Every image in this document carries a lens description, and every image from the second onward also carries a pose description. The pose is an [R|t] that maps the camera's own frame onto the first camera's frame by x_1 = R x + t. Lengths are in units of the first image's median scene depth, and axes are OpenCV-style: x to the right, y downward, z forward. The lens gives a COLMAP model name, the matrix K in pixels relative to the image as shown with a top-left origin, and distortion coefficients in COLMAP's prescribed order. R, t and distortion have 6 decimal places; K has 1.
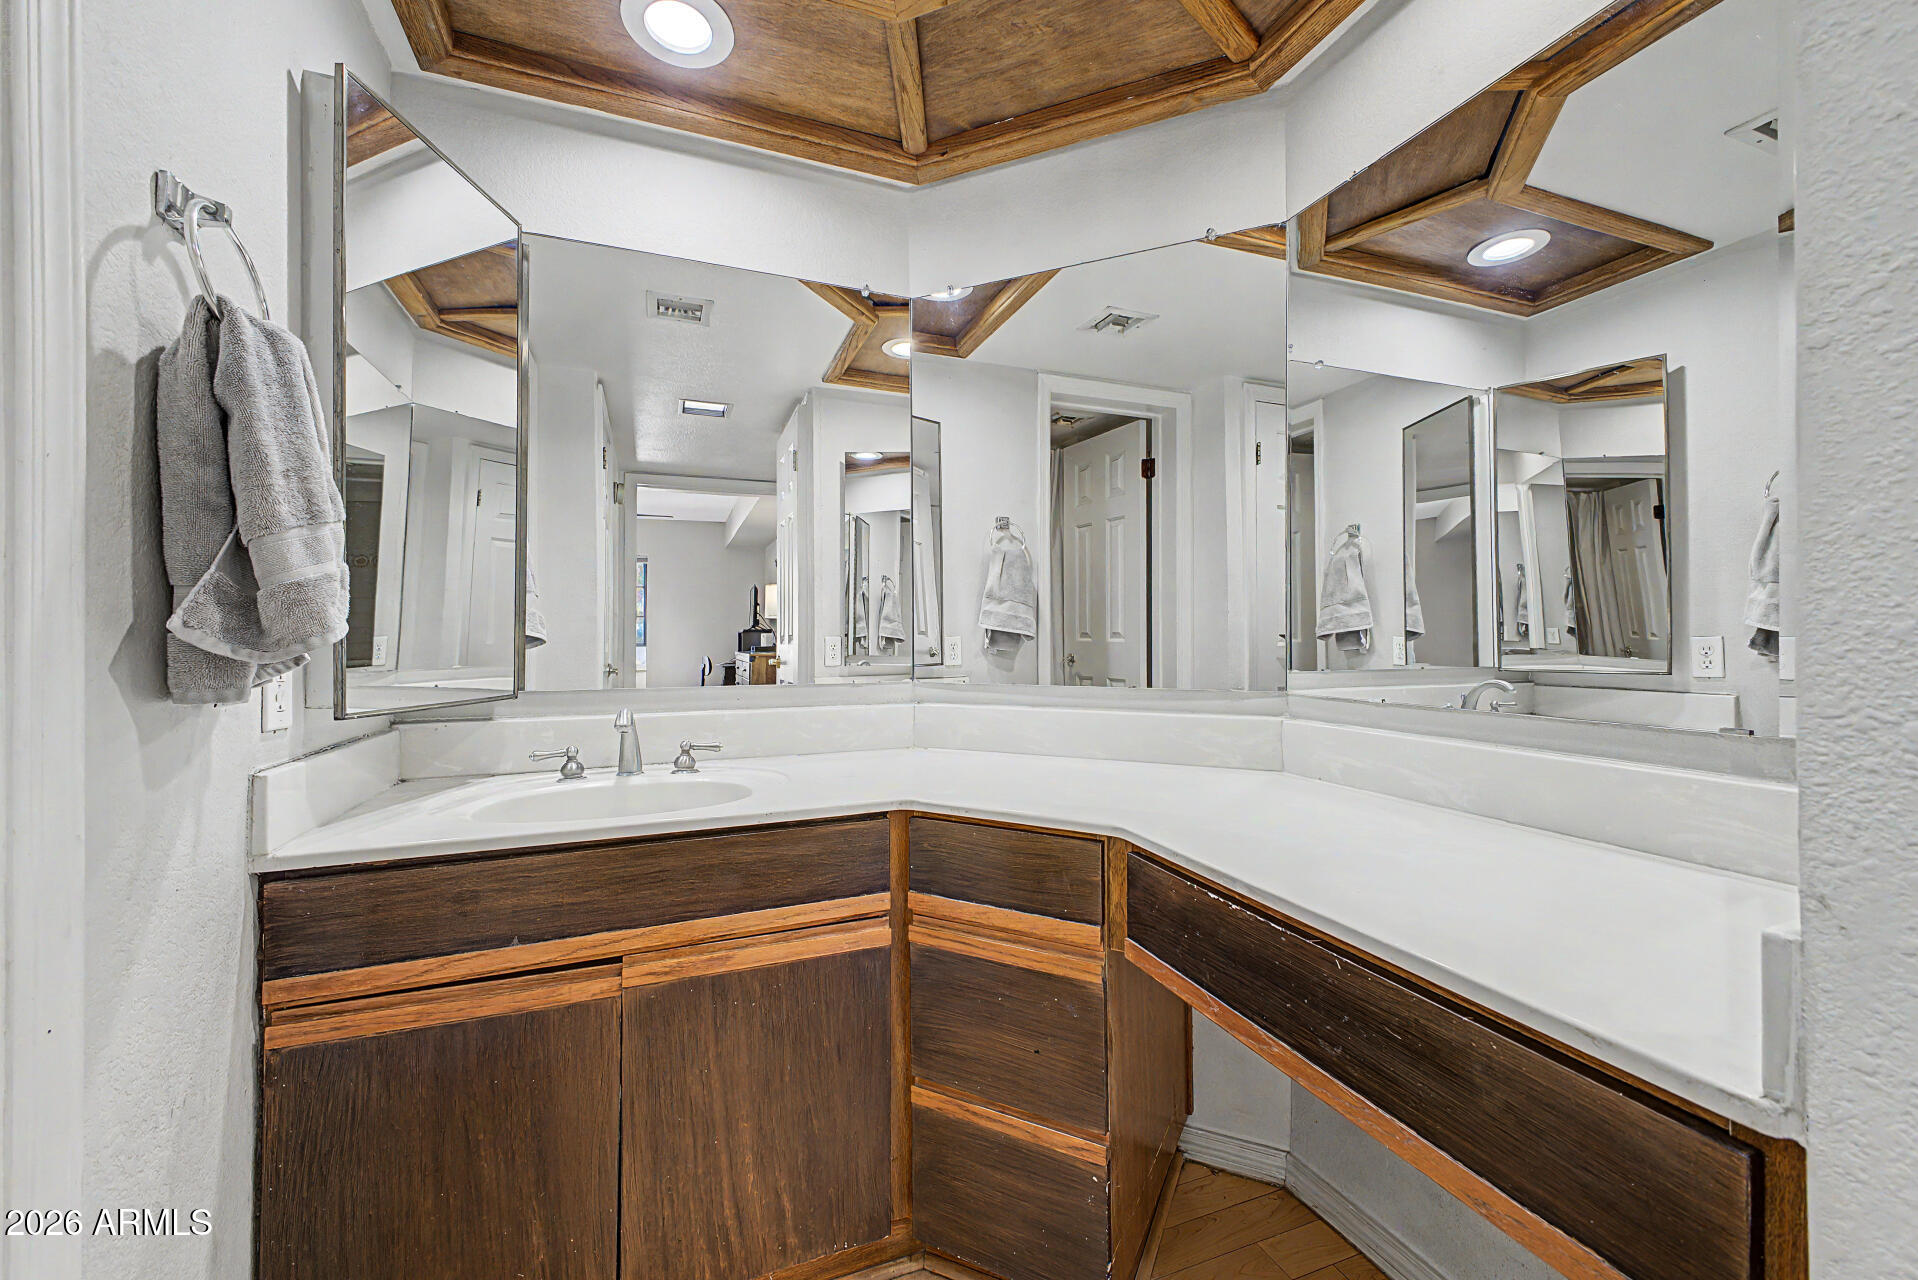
lens RADIAL K [[786.3, 0, 971.3], [0, 786.3, 634.7], [0, 0, 1]] dist [0.002540, 0.000067]
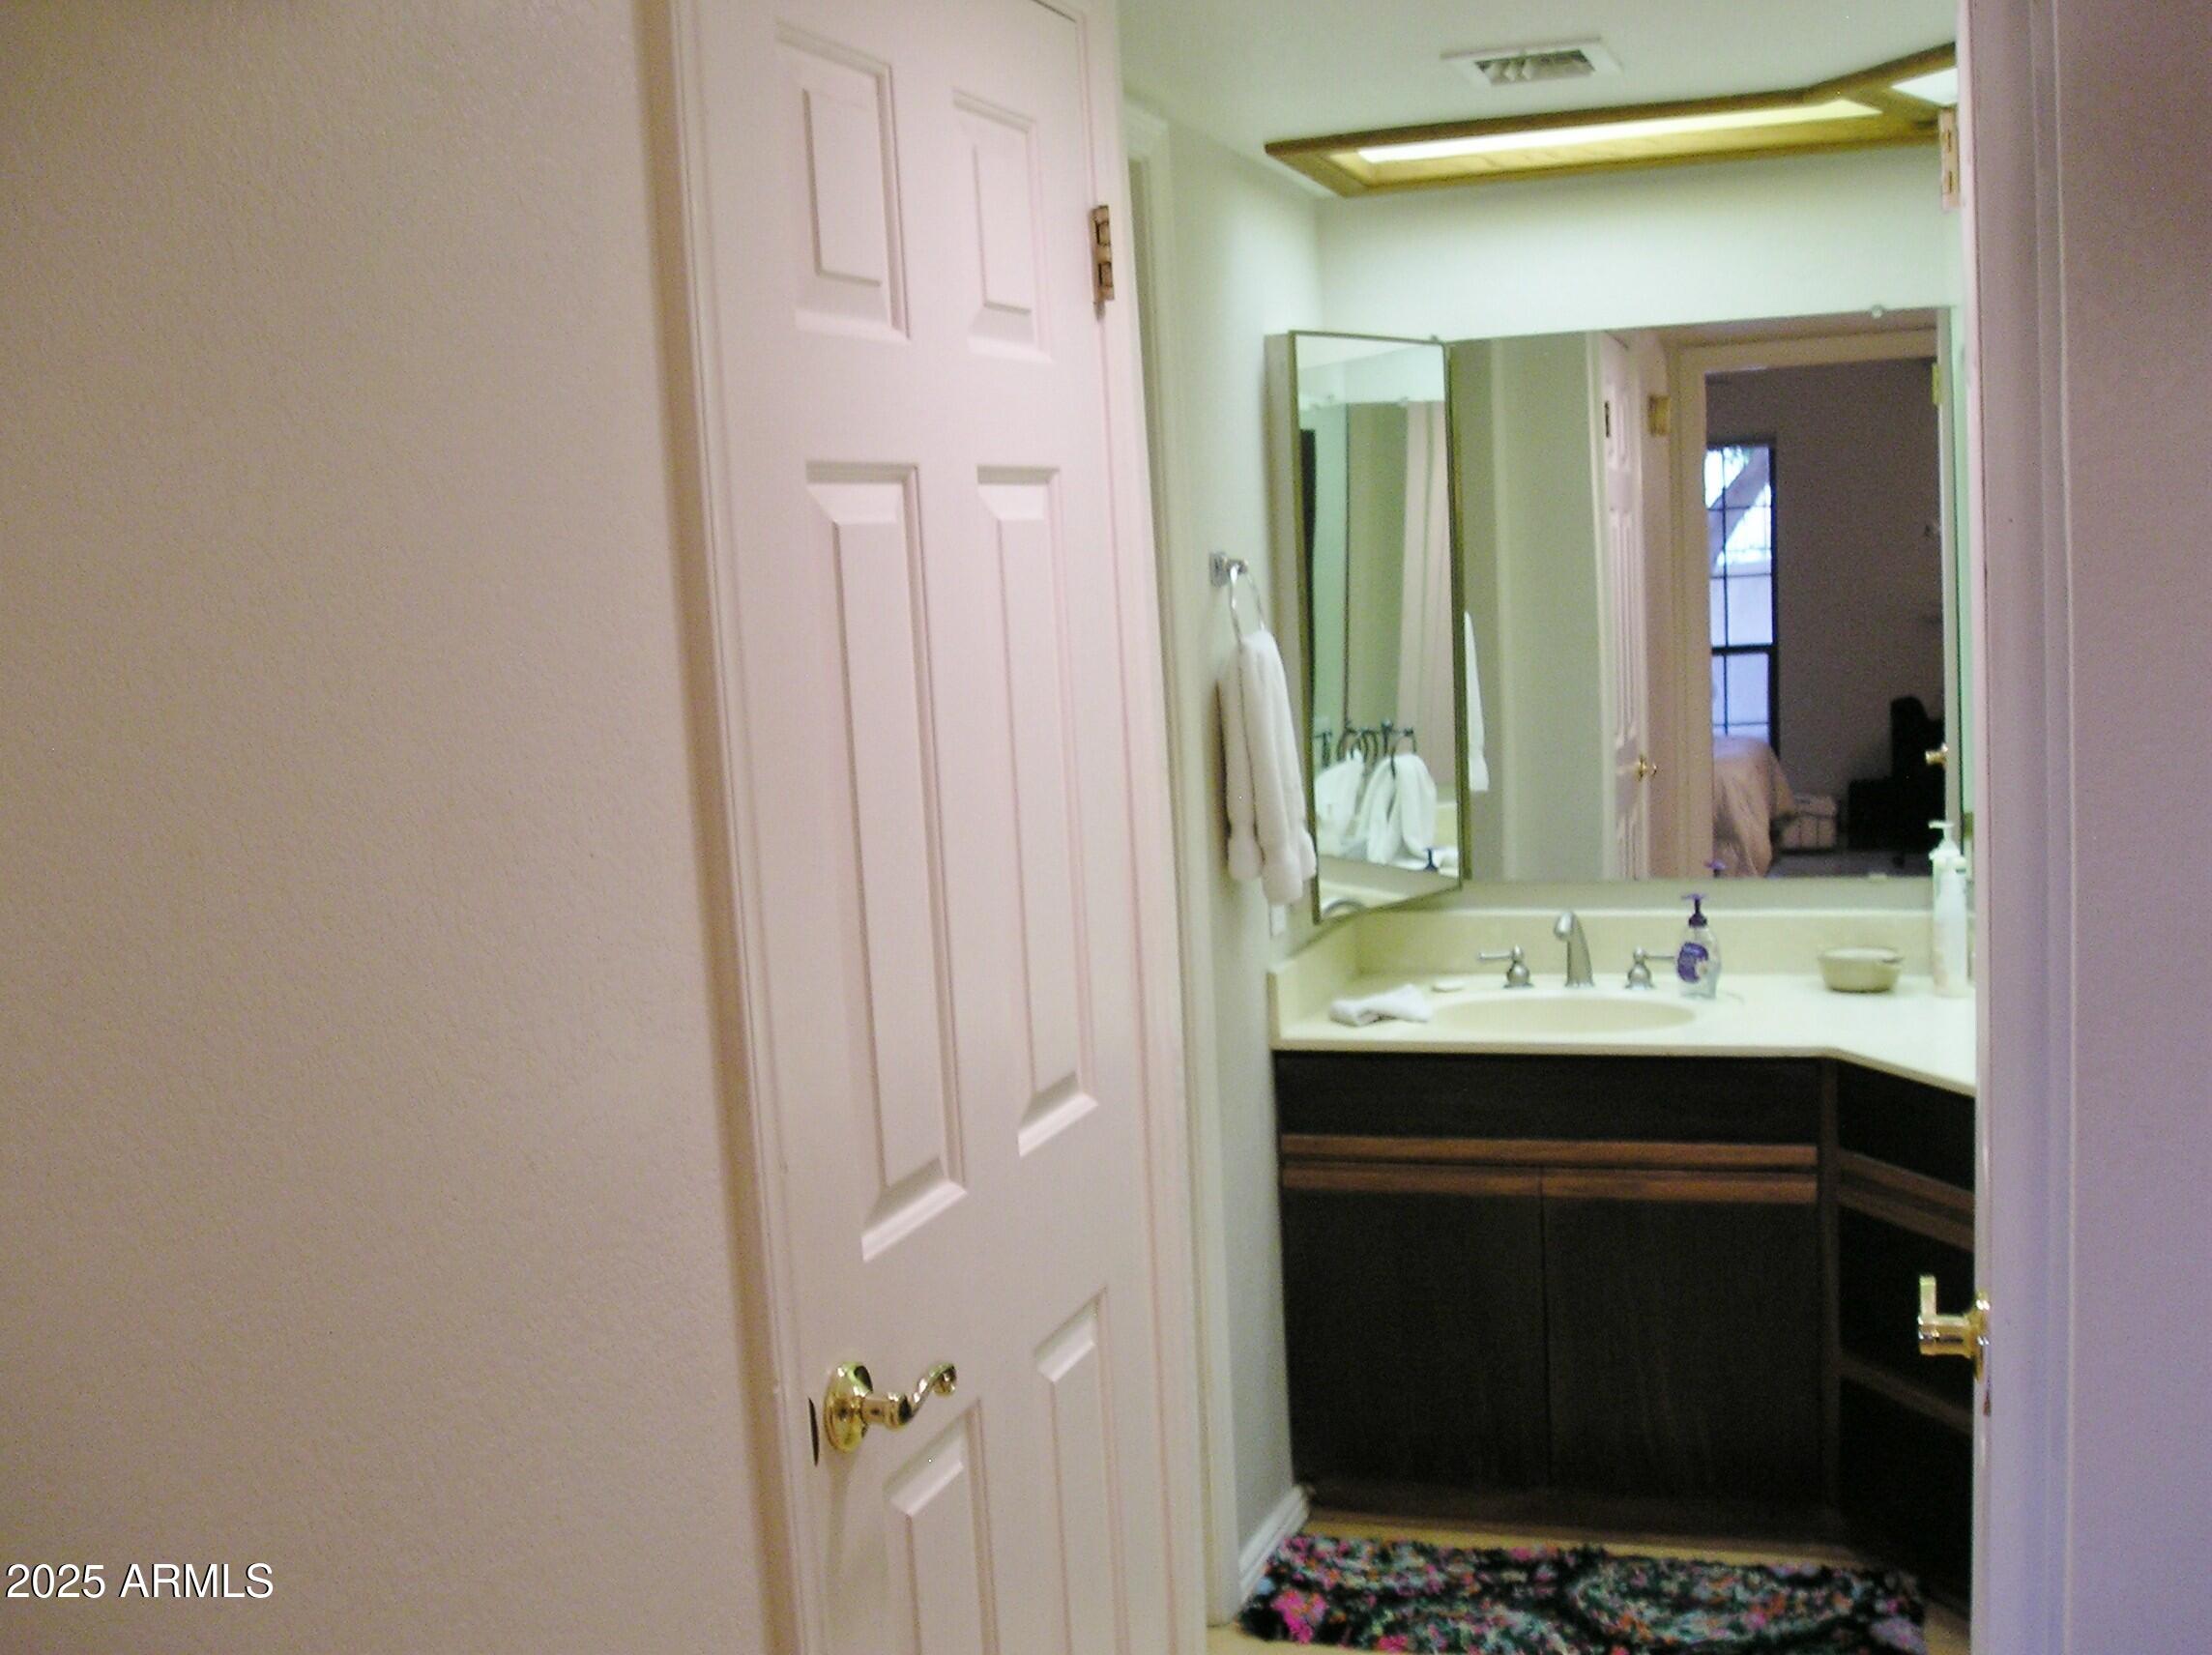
lens RADIAL K [[2436.5, 0, 1106.0], [0, 2436.5, 827.5], [0, 0, 1]] dist [-0.014056, -0.005354]
pose [[0.761746, 0.045460, -0.646279, 1.106847], [0.047486, 0.990934, 0.125674, -0.439537], [0.646133, -0.126421, 0.752681, -1.639064]]
